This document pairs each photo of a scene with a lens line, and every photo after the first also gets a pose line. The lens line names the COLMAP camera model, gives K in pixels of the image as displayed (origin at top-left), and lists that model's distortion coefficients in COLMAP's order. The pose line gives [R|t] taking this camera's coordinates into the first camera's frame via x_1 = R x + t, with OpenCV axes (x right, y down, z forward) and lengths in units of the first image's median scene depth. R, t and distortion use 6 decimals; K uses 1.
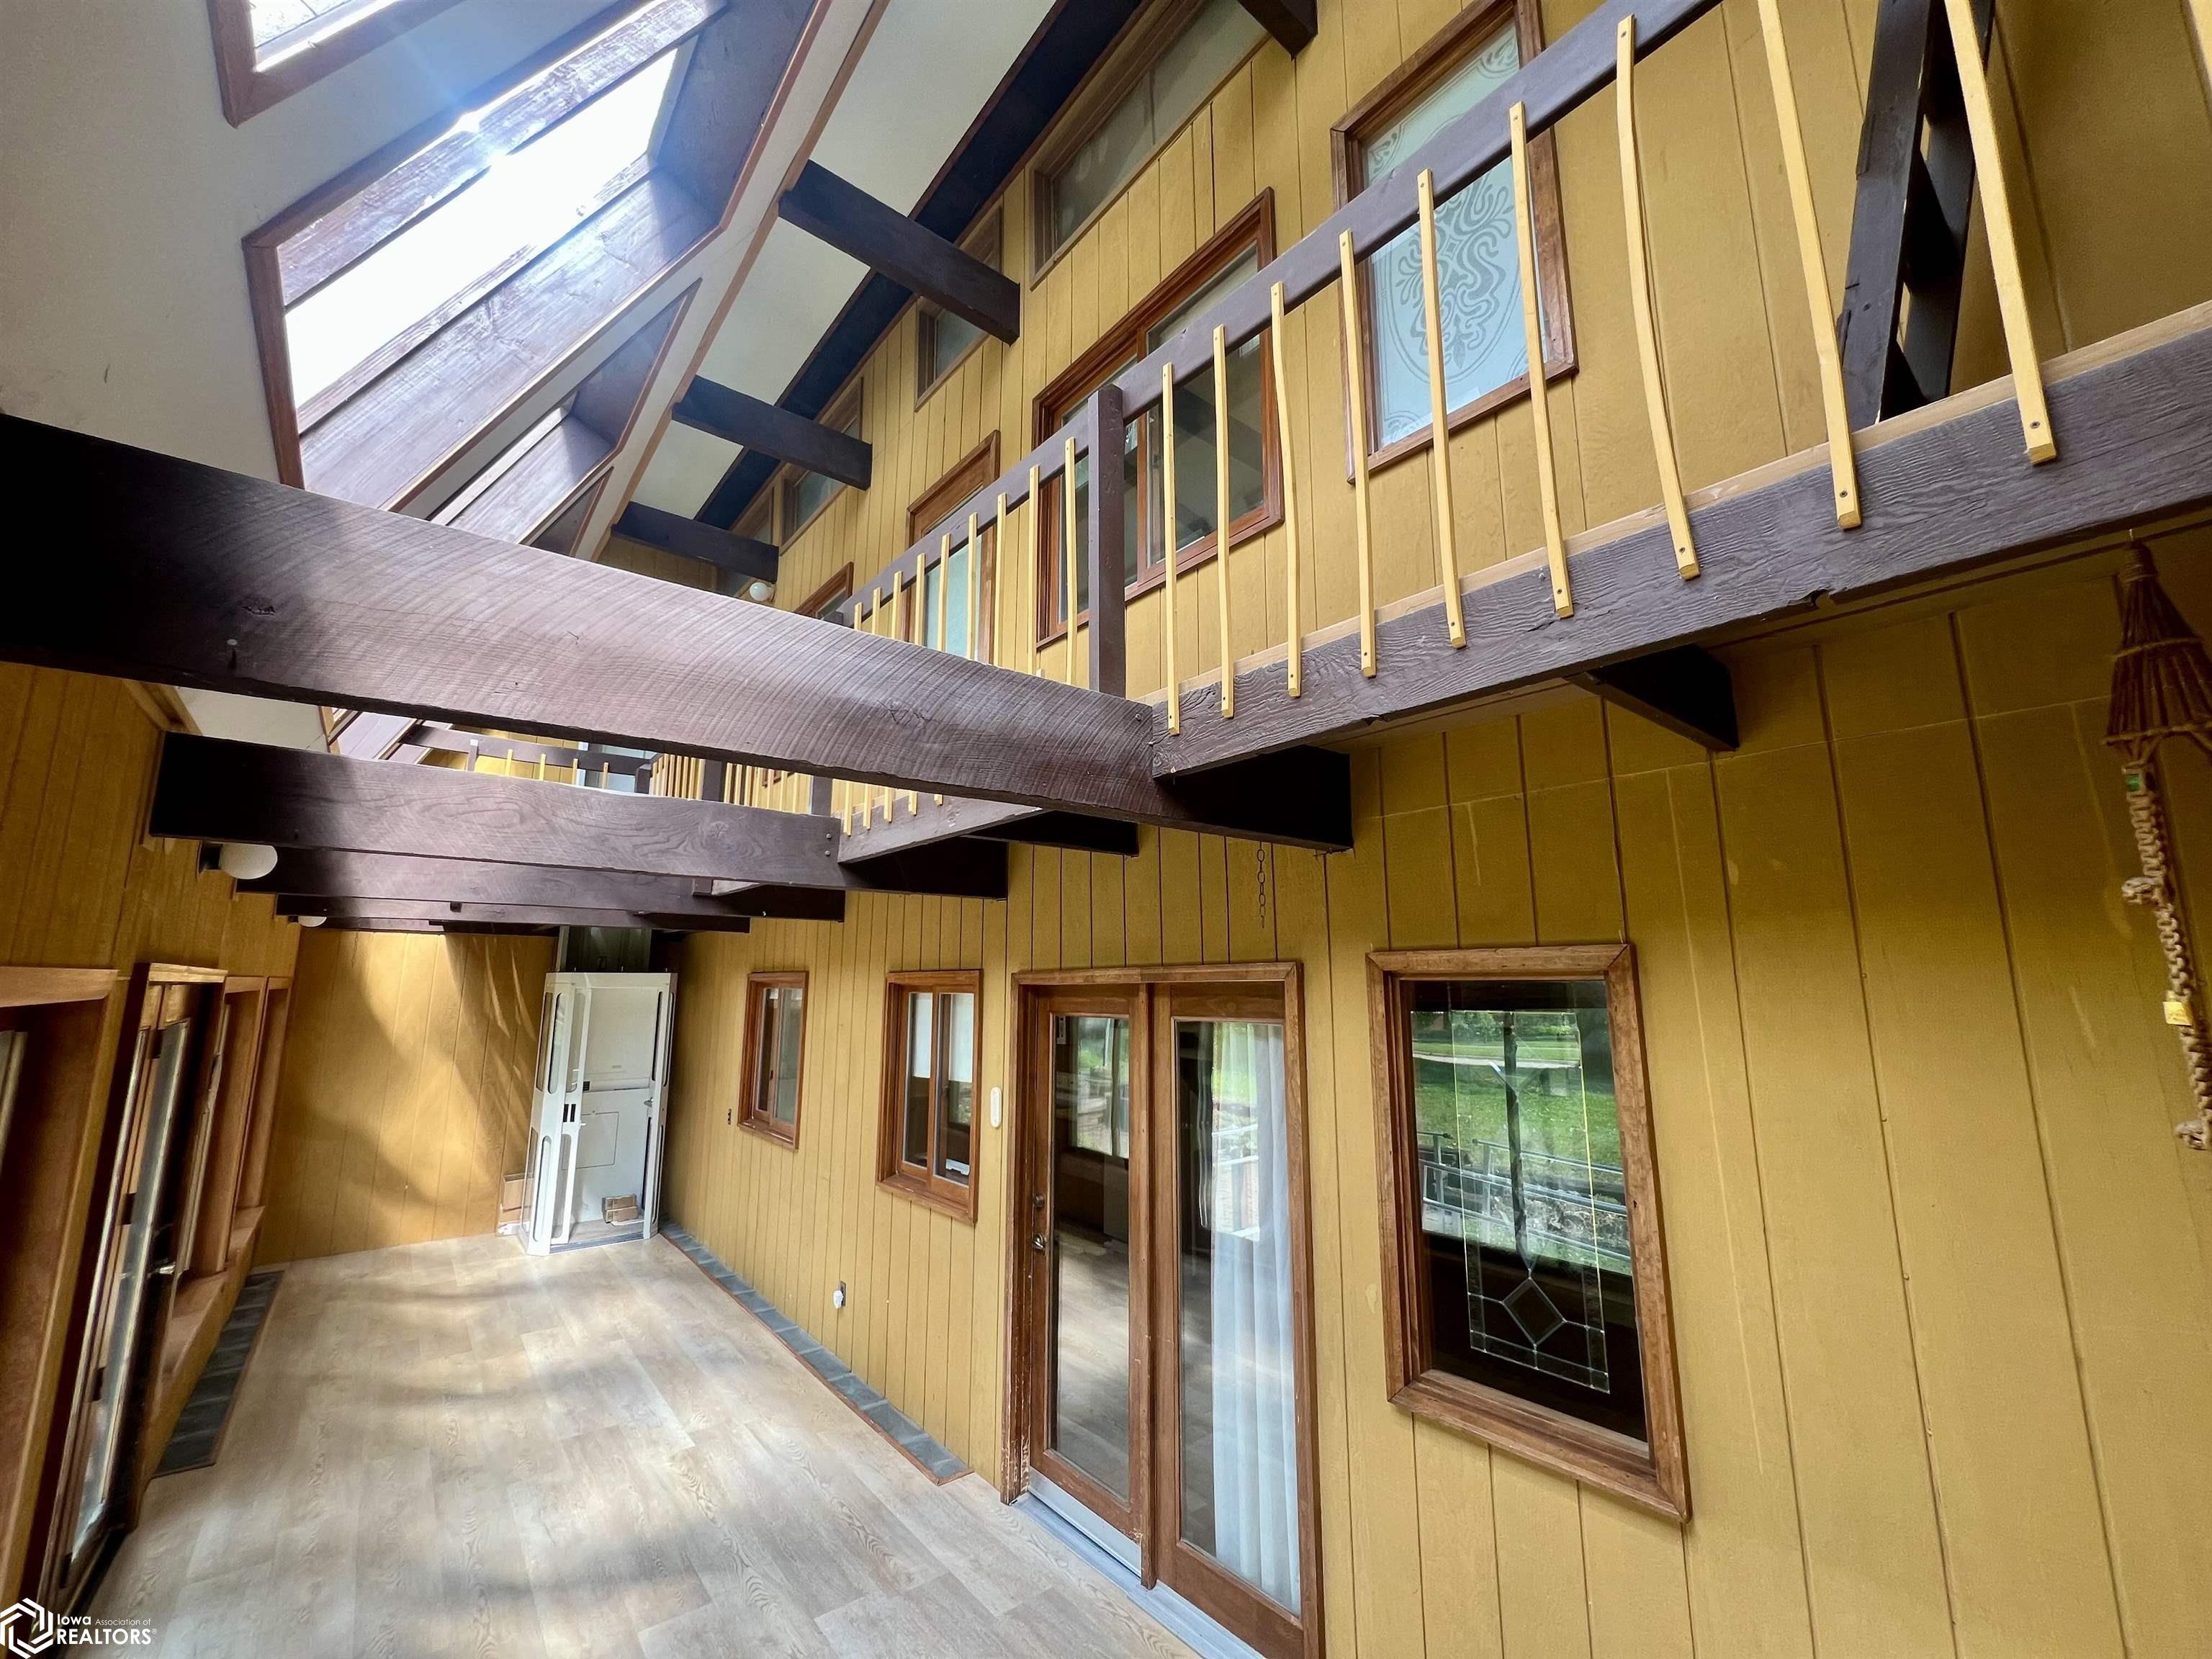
lens RADIAL K [[883.1, 0, 1109.1], [0, 883.1, 829.3], [0, 0, 1]] dist [-0.000384, 0.000568]
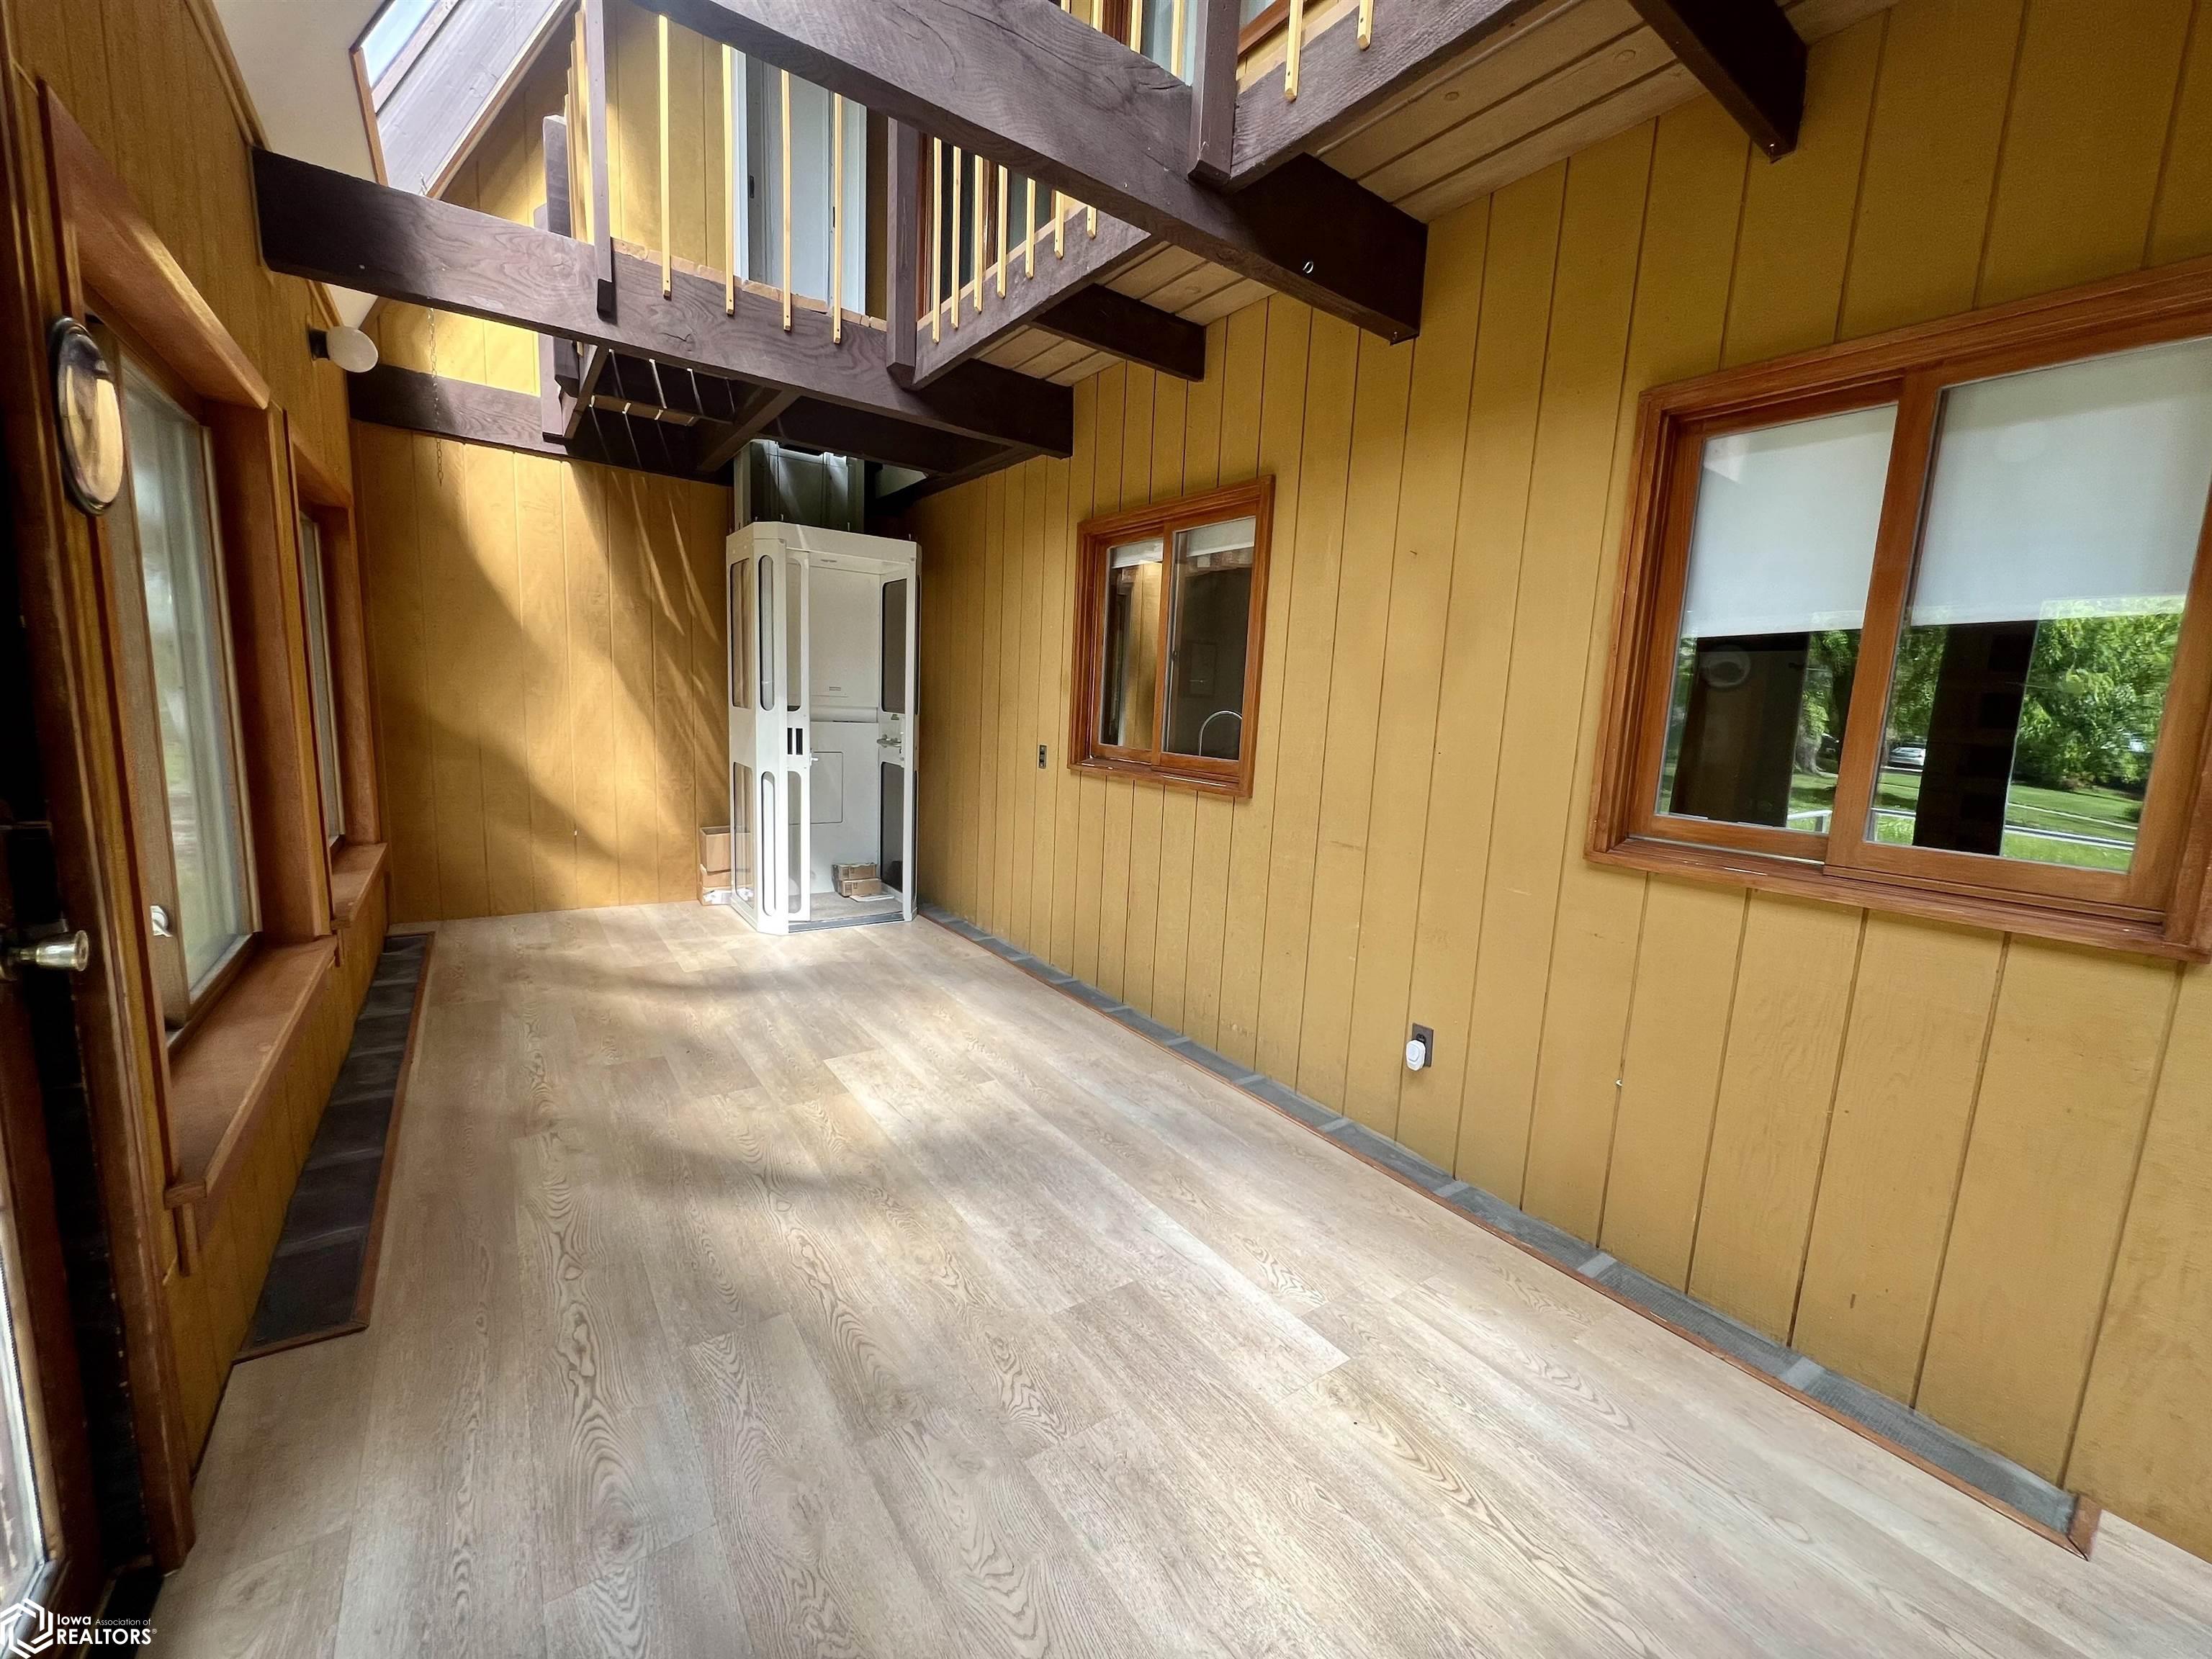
lens RADIAL K [[883.1, 0, 1109.1], [0, 883.1, 829.3], [0, 0, 1]] dist [-0.000384, 0.000568]
pose [[0.996783, 0.056388, -0.056951, -0.433059], [-0.035993, 0.949886, 0.310518, 0.219869], [0.071607, -0.307469, 0.948860, 0.473751]]
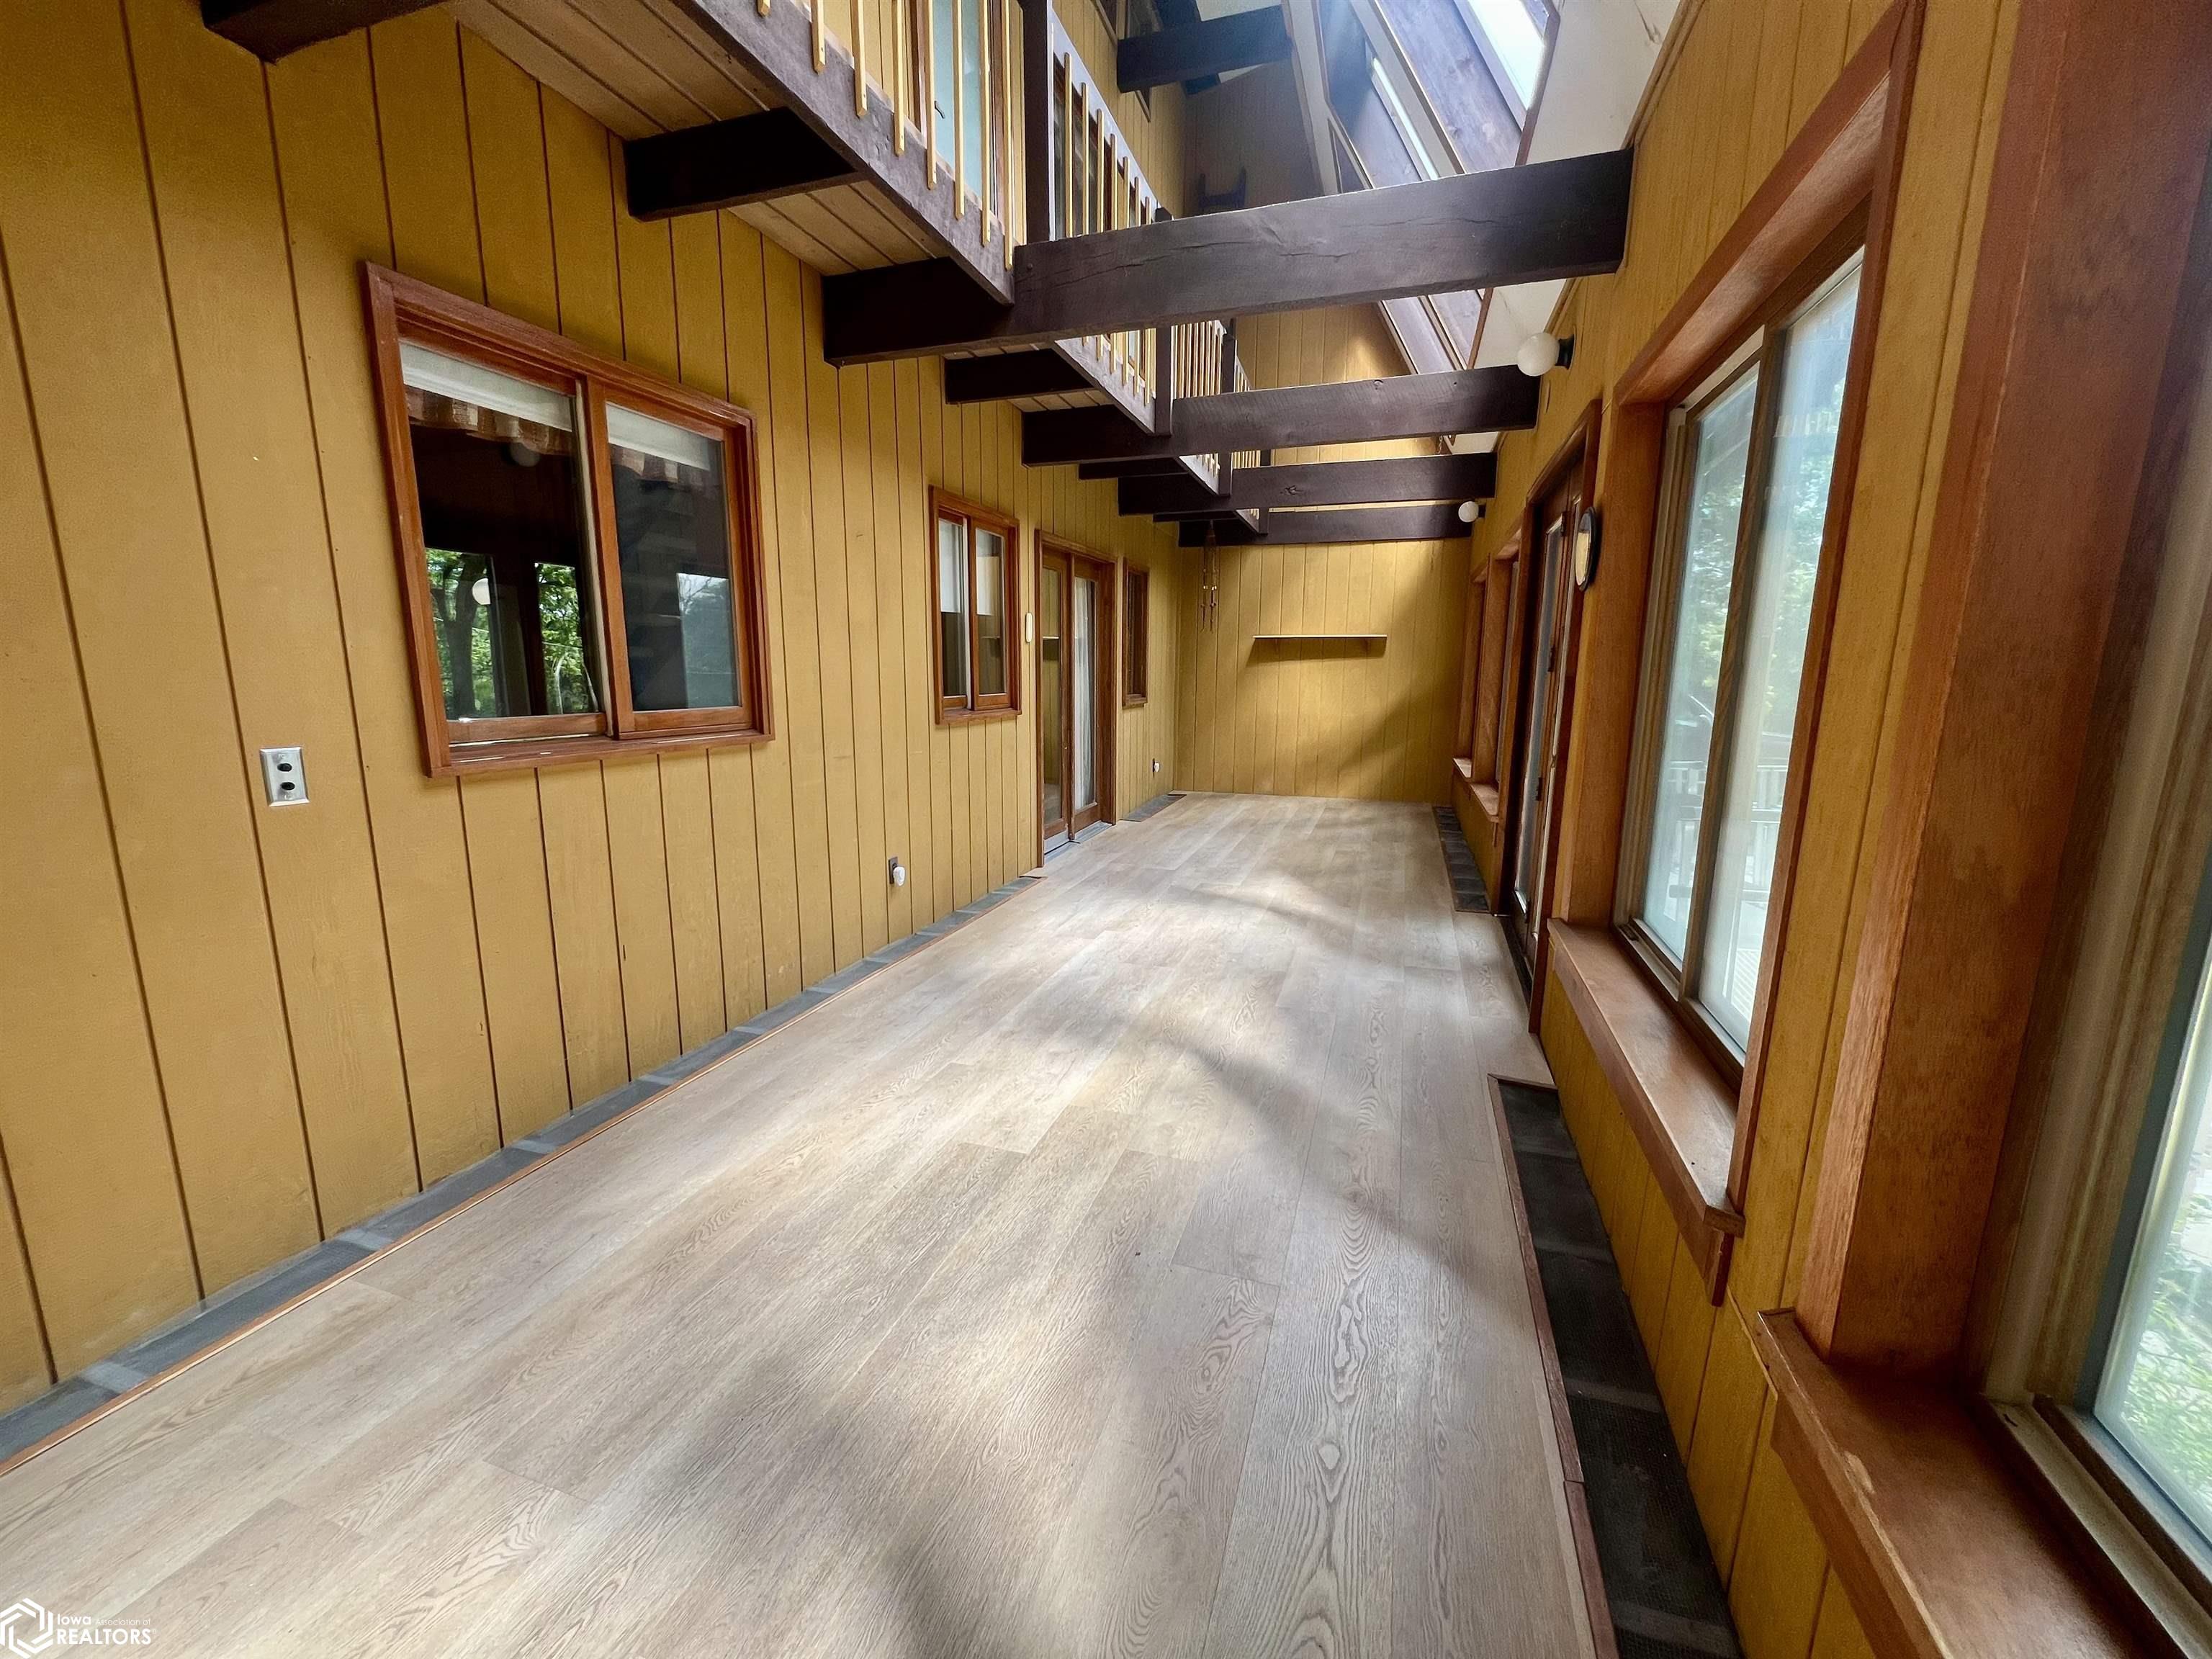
lens RADIAL K [[883.1, 0, 1109.1], [0, 883.1, 829.3], [0, 0, 1]] dist [-0.000384, 0.000568]
pose [[-0.538057, -0.154222, 0.828680, -1.006721], [-0.149893, 0.984957, 0.085981, 0.356310], [-0.829474, -0.077950, -0.553079, 1.193912]]
